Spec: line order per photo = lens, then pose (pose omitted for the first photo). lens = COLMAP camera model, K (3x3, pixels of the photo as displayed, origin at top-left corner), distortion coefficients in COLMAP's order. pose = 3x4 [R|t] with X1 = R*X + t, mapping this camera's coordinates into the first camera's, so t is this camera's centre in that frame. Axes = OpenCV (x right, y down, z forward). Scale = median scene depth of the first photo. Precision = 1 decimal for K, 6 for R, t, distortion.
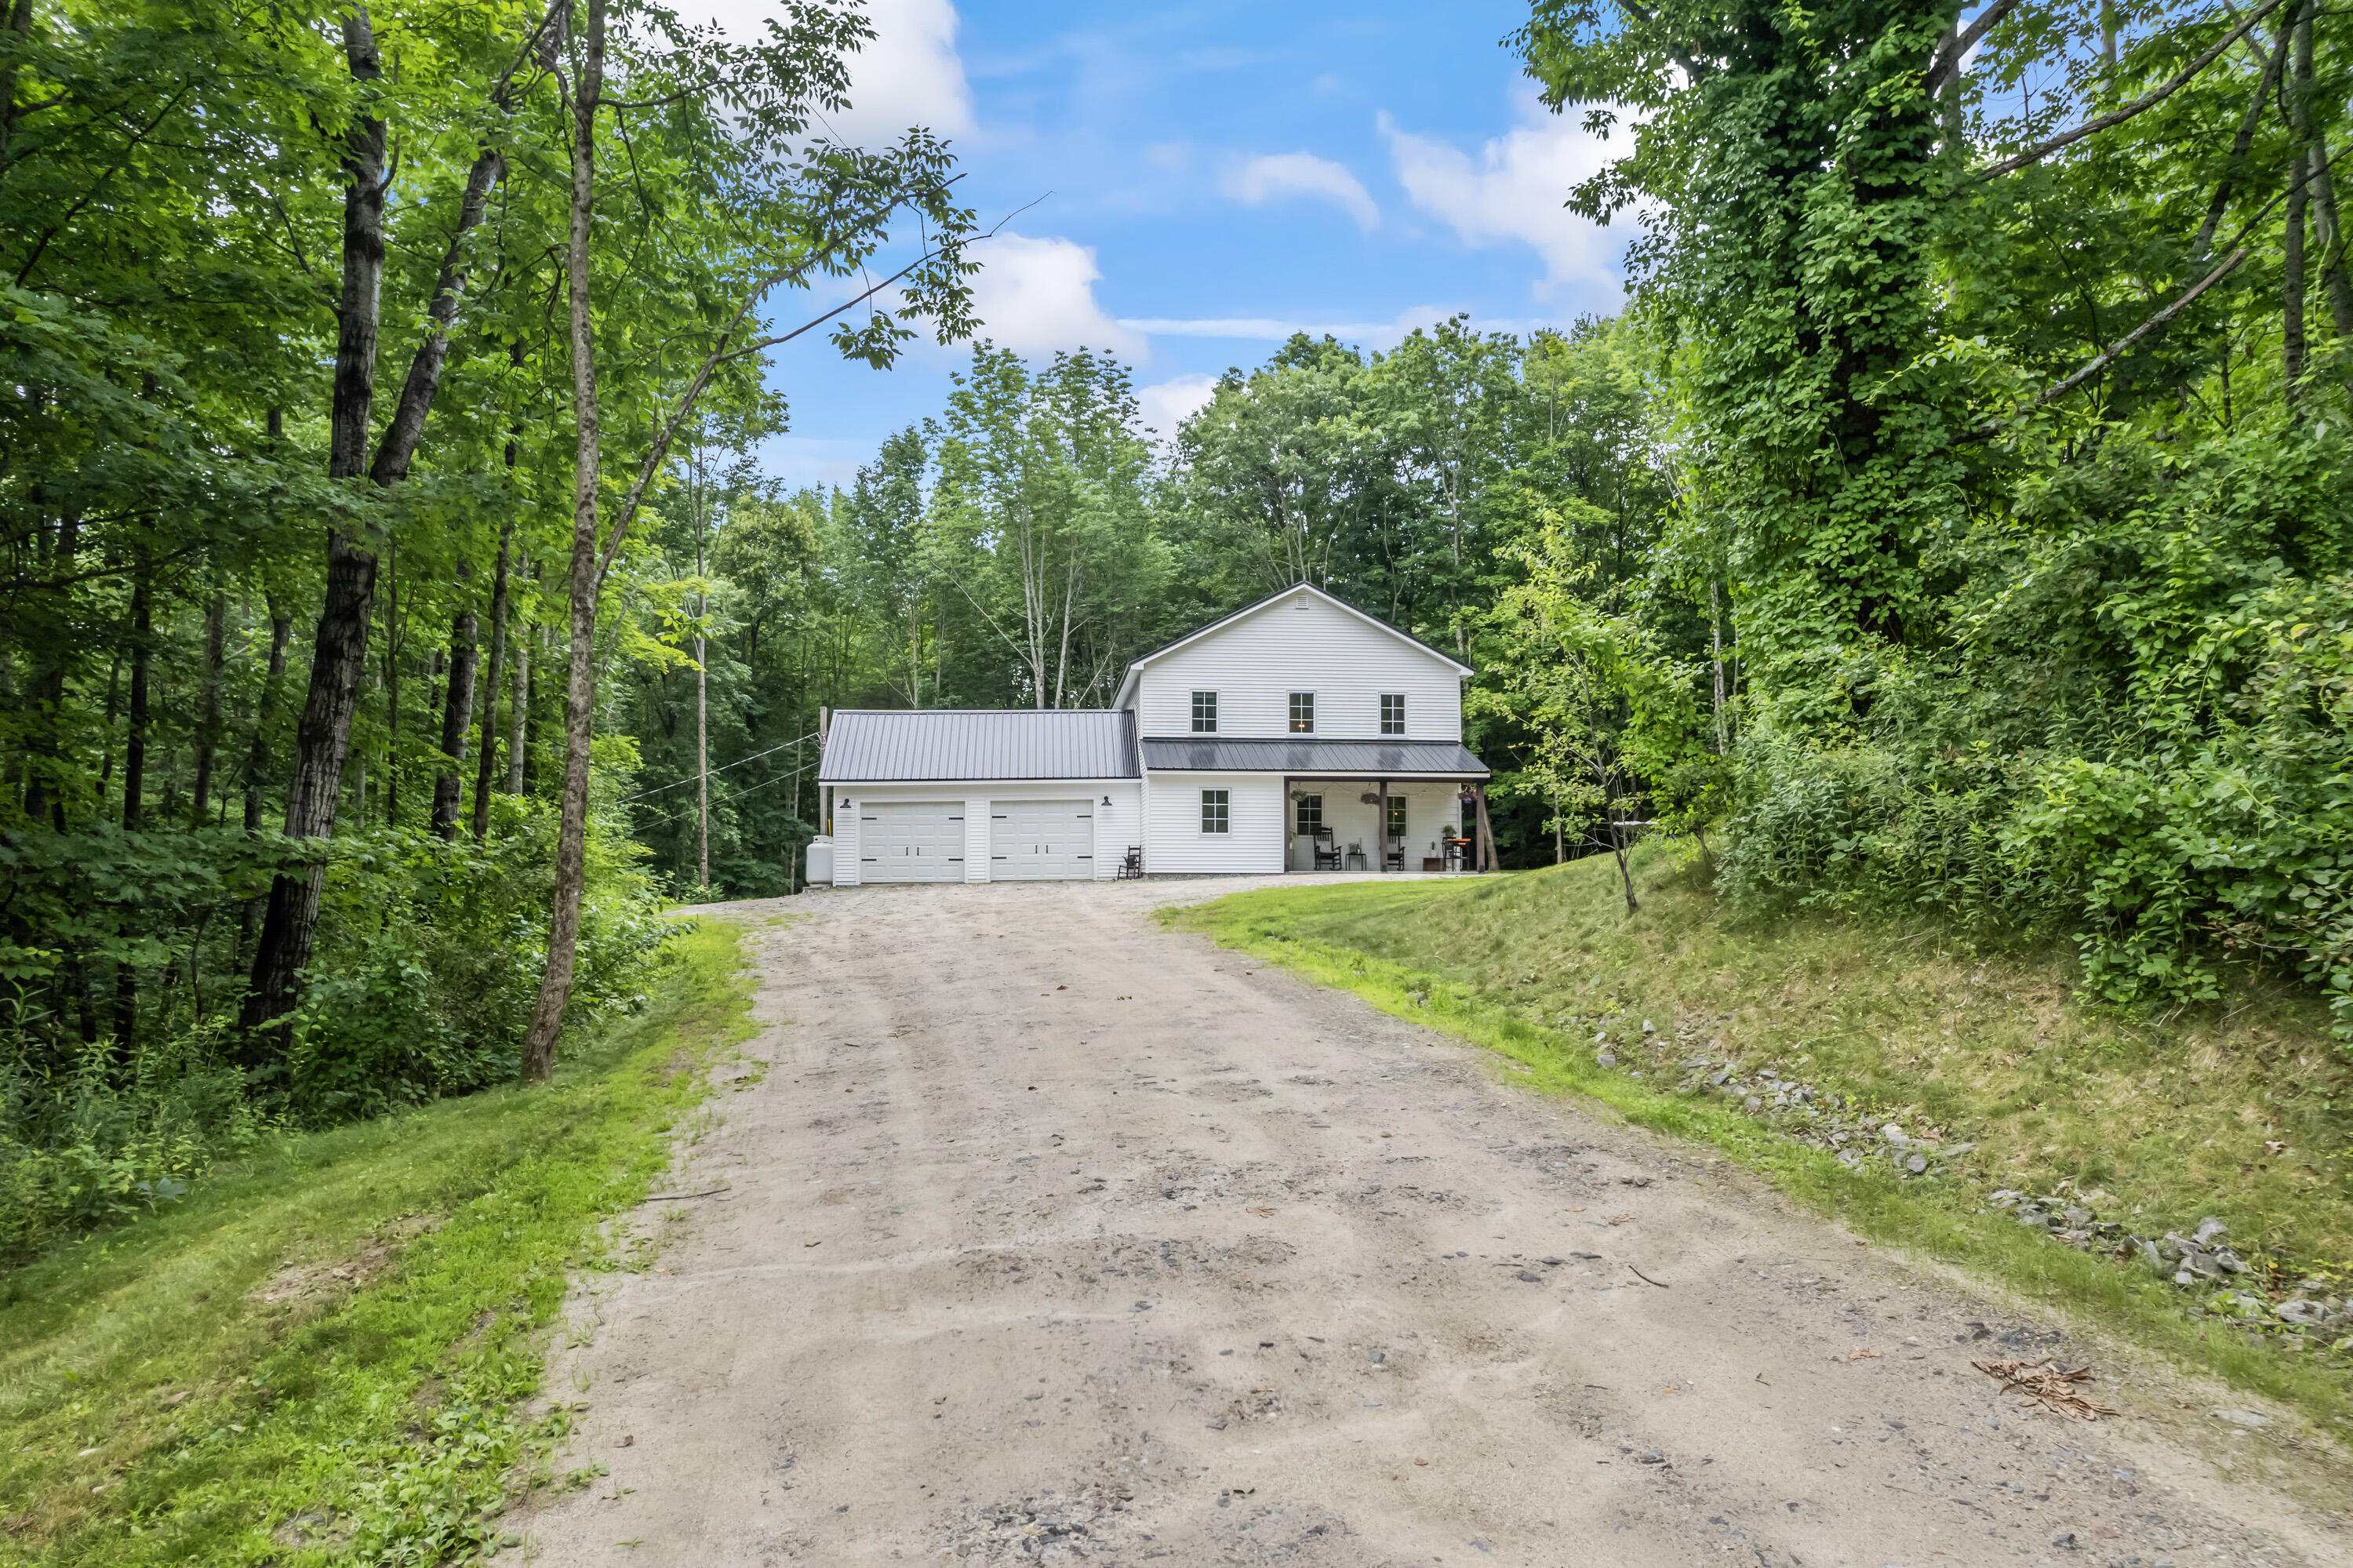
lens RADIAL K [[1483.3, 0, 1167.7], [0, 1483.3, 777.2], [0, 0, 1]] dist [0.000410, -0.000980]
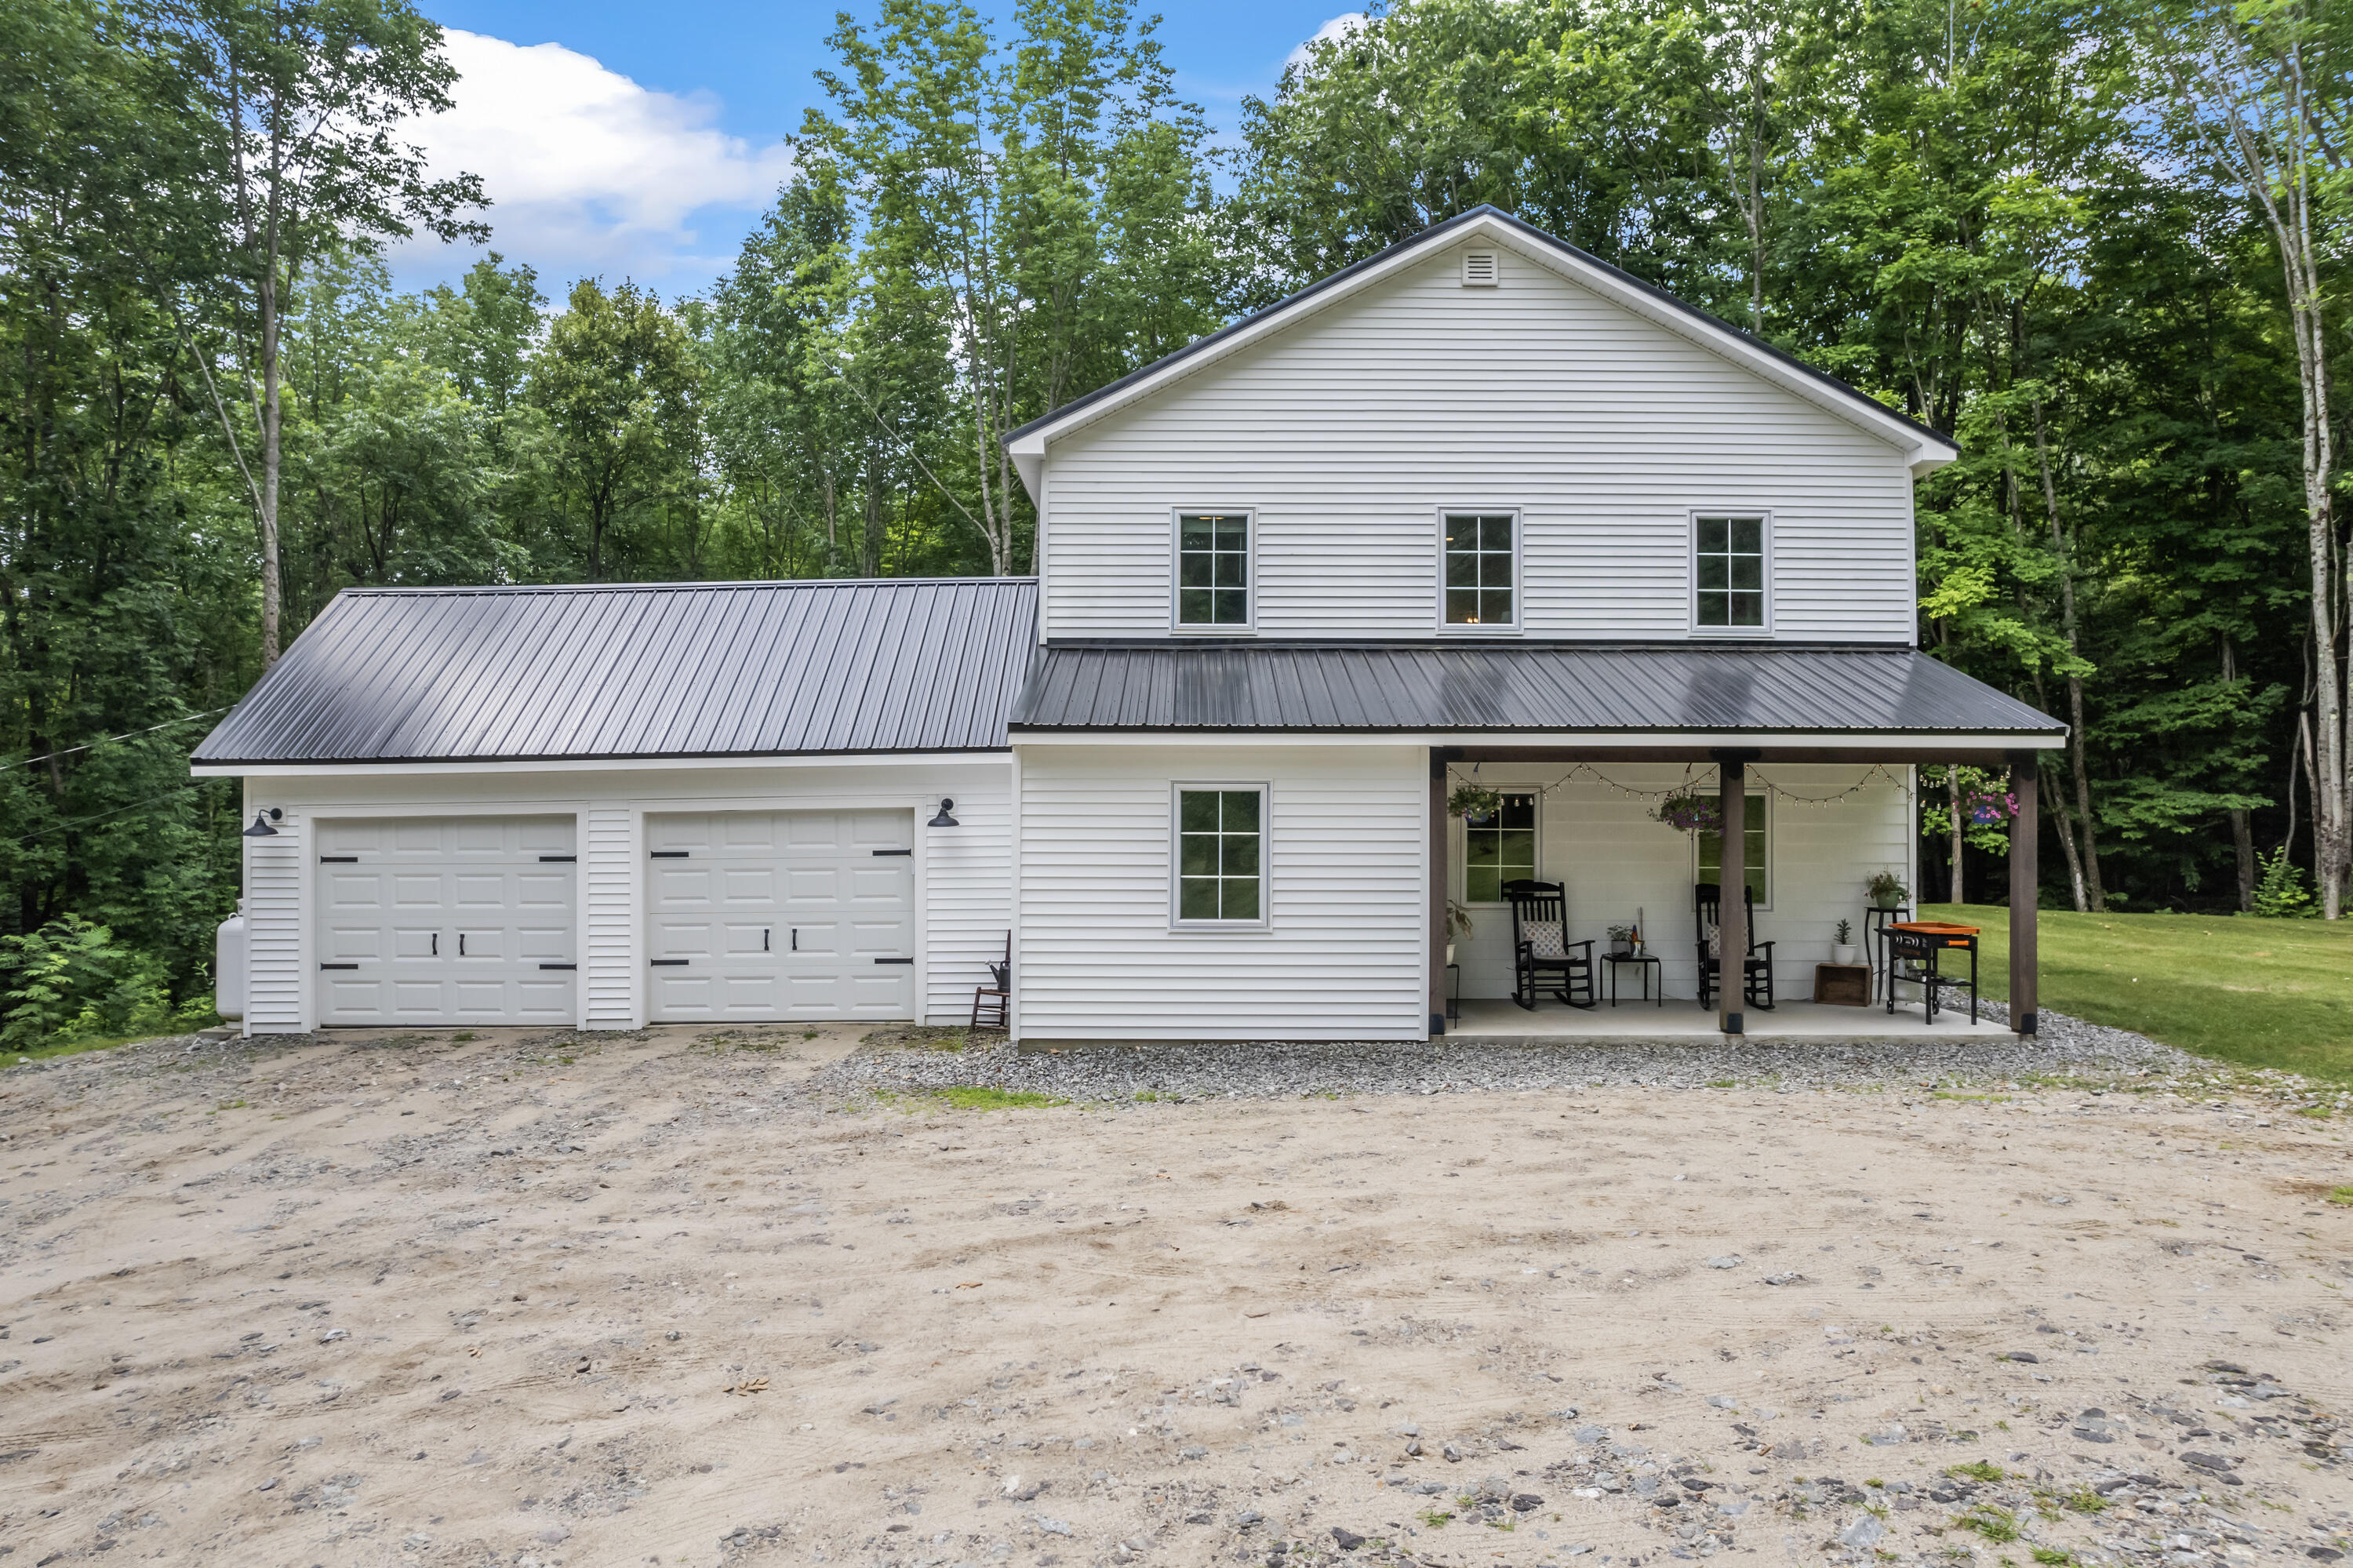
lens RADIAL K [[1483.3, 0, 1190.7], [0, 1483.3, 802.9], [0, 0, 1]] dist [0.000410, -0.000980]
pose [[0.996635, -0.001281, -0.081955, 0.049370], [0.005959, 0.998365, 0.056857, -0.006989], [0.081748, -0.057154, 0.995013, 0.627823]]
